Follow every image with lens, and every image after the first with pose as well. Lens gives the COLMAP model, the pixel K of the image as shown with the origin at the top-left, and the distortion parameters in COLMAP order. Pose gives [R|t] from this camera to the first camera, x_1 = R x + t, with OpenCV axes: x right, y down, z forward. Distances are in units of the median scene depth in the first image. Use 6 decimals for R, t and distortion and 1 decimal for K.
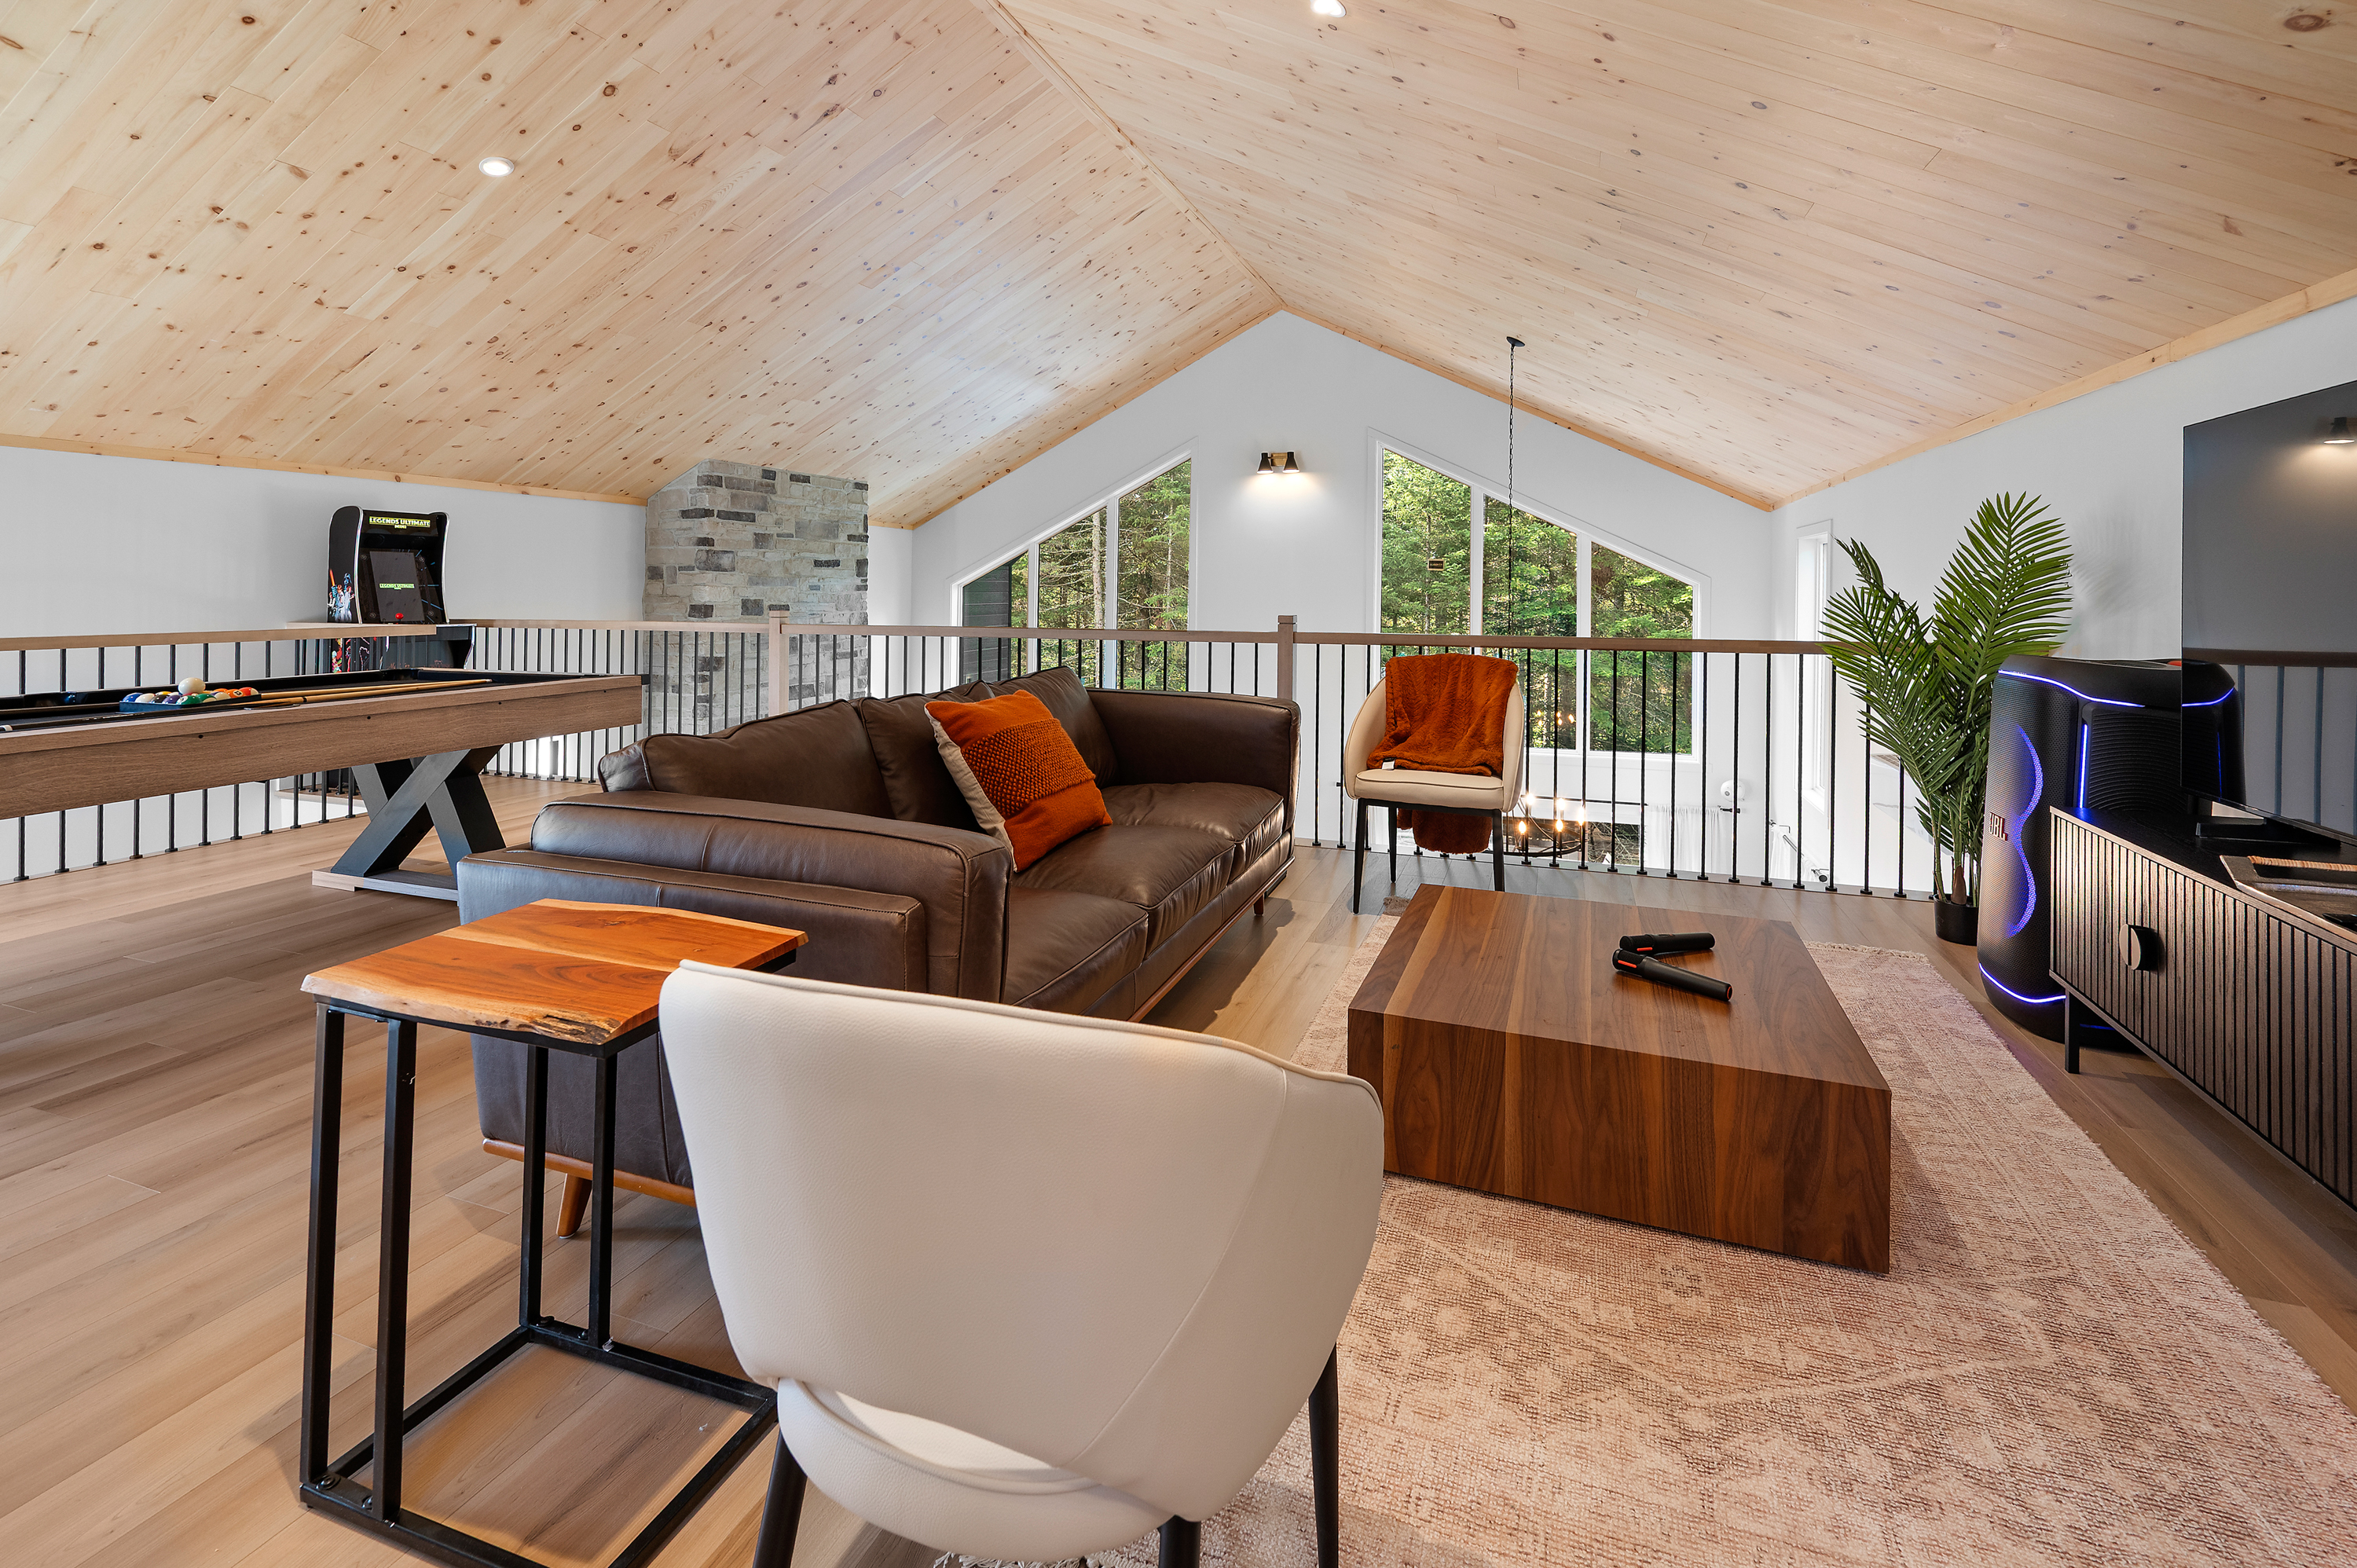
lens RADIAL K [[1005.3, 0, 1205.2], [0, 1005.3, 561.5], [0, 0, 1]] dist [0.001983, 0.000407]
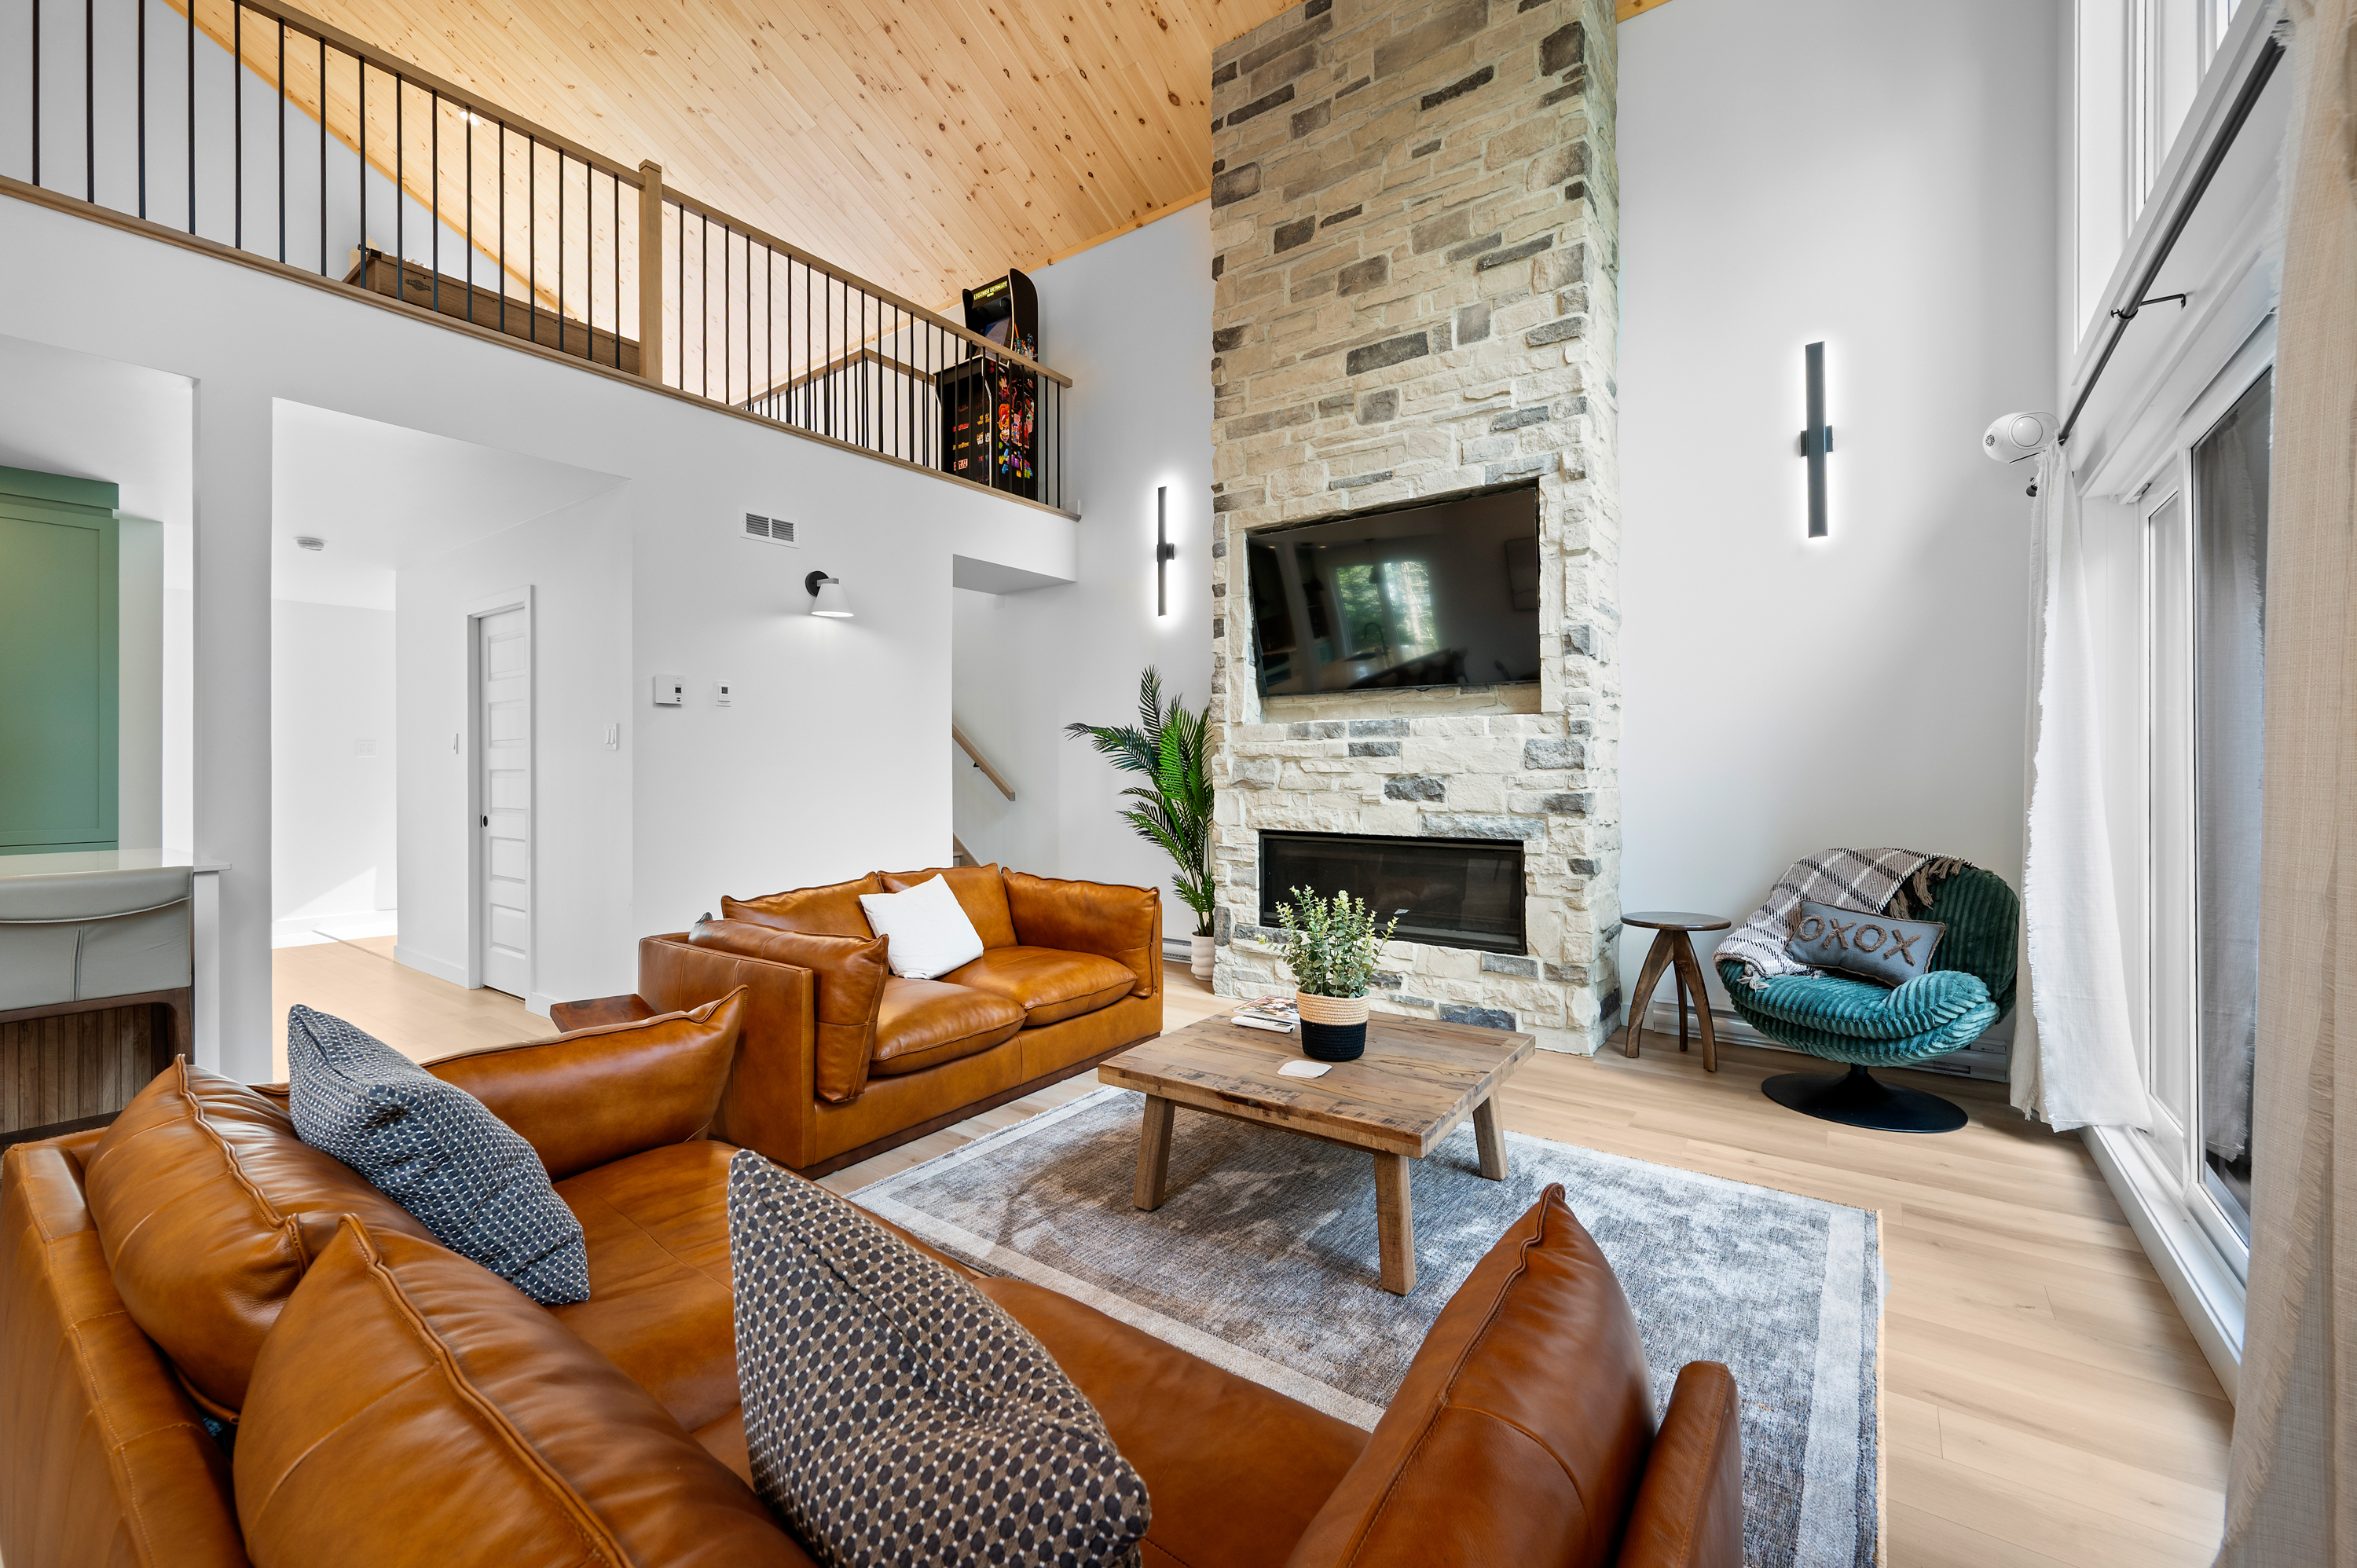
lens RADIAL K [[954.1, 0, 1186.5], [0, 954.1, 763.6], [0, 0, 1]] dist [-0.000443, -0.000210]
pose [[-0.283766, -0.001340, -0.958892, 0.185580], [0.029256, 0.999521, -0.010055, 0.506308], [0.958447, -0.030906, -0.283591, 1.461143]]
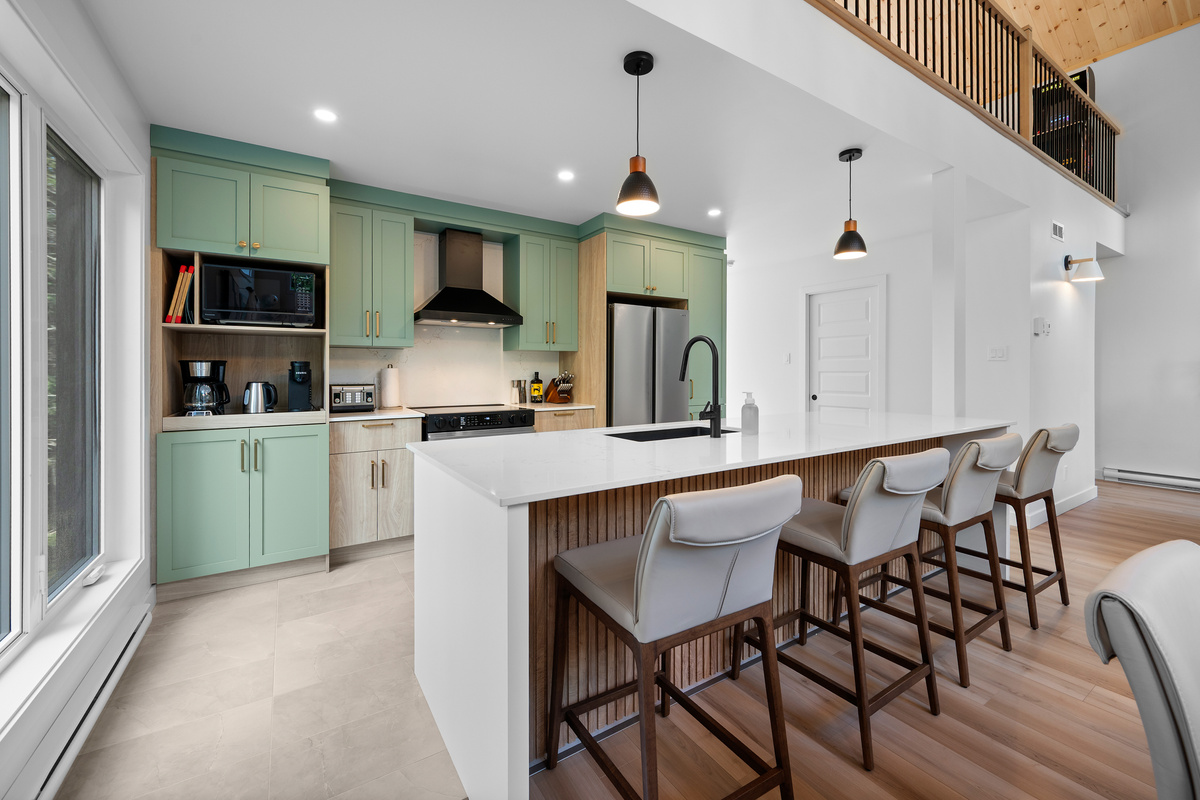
lens RADIAL K [[487.7, 0, 600.1], [0, 487.7, 369.9], [0, 0, 1]] dist [0.001311, 0.000625]
pose [[-0.612292, -0.002461, -0.790628, 0.462609], [0.021547, 0.999572, -0.019799, 0.490640], [0.790338, -0.029159, -0.611977, 0.829733]]
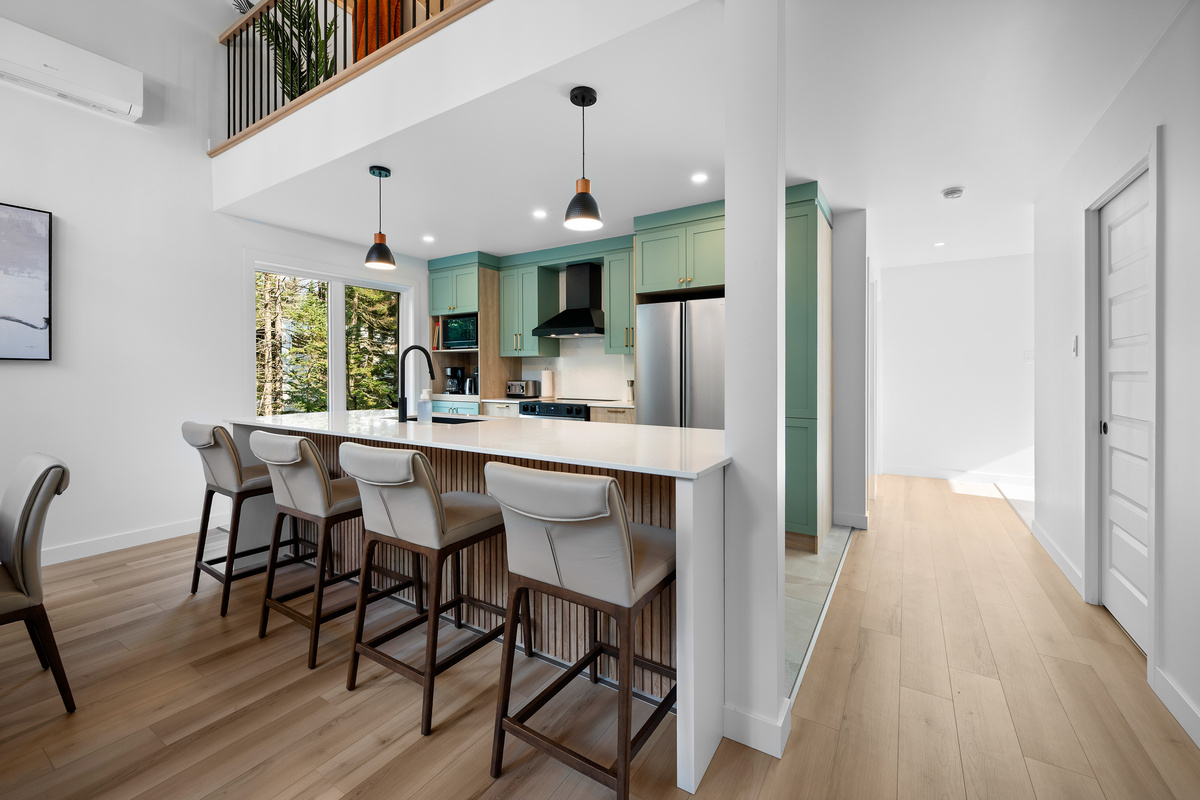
lens RADIAL K [[483.1, 0, 604.9], [0, 483.1, 376.1], [0, 0, 1]] dist [-0.000539, -0.000132]
pose [[-0.976247, -0.002375, 0.216649, -0.146391], [-0.007141, 0.999749, -0.021217, 0.499151], [-0.216545, -0.022260, -0.976019, 1.086139]]
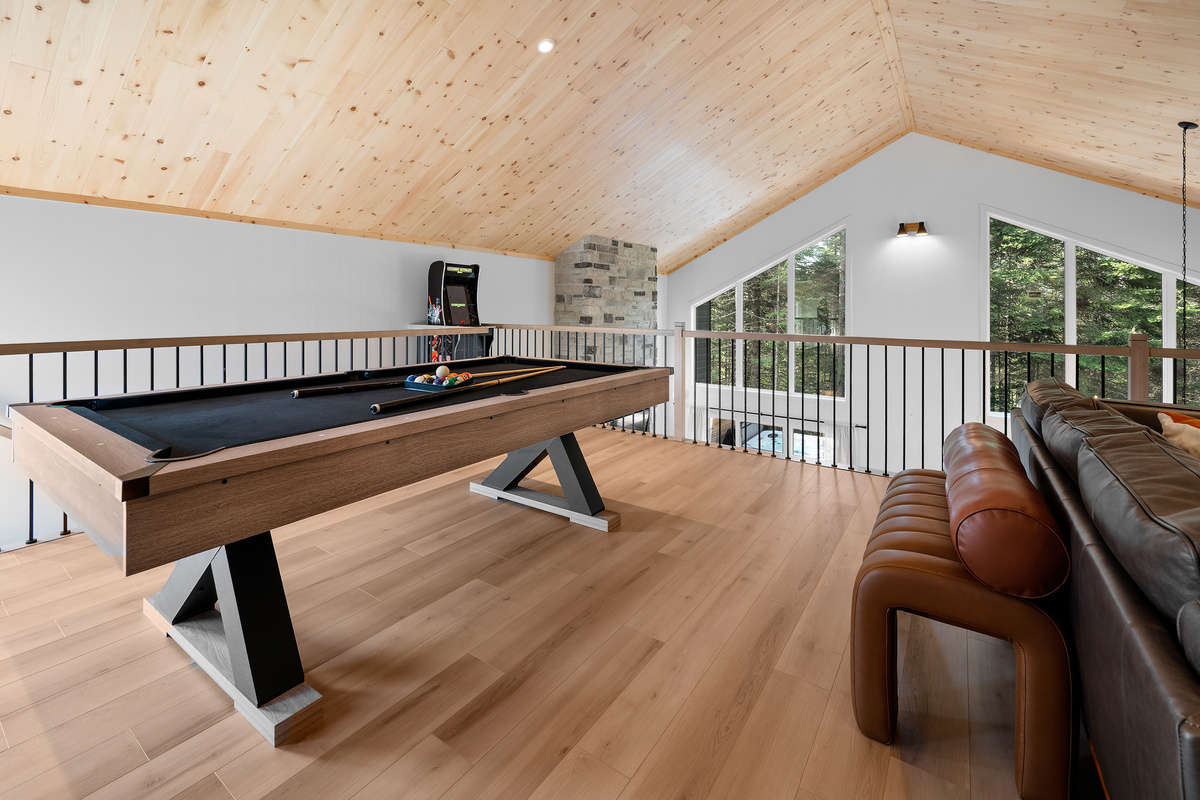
lens RADIAL K [[513.6, 0, 606.2], [0, 513.6, 301.7], [0, 0, 1]] dist [-0.001956, -0.000024]
pose [[0.967023, 0.004919, -0.254641, -0.298593], [-0.001198, 0.999890, 0.014763, 0.004185], [0.254685, -0.013971, 0.966923, 0.167218]]
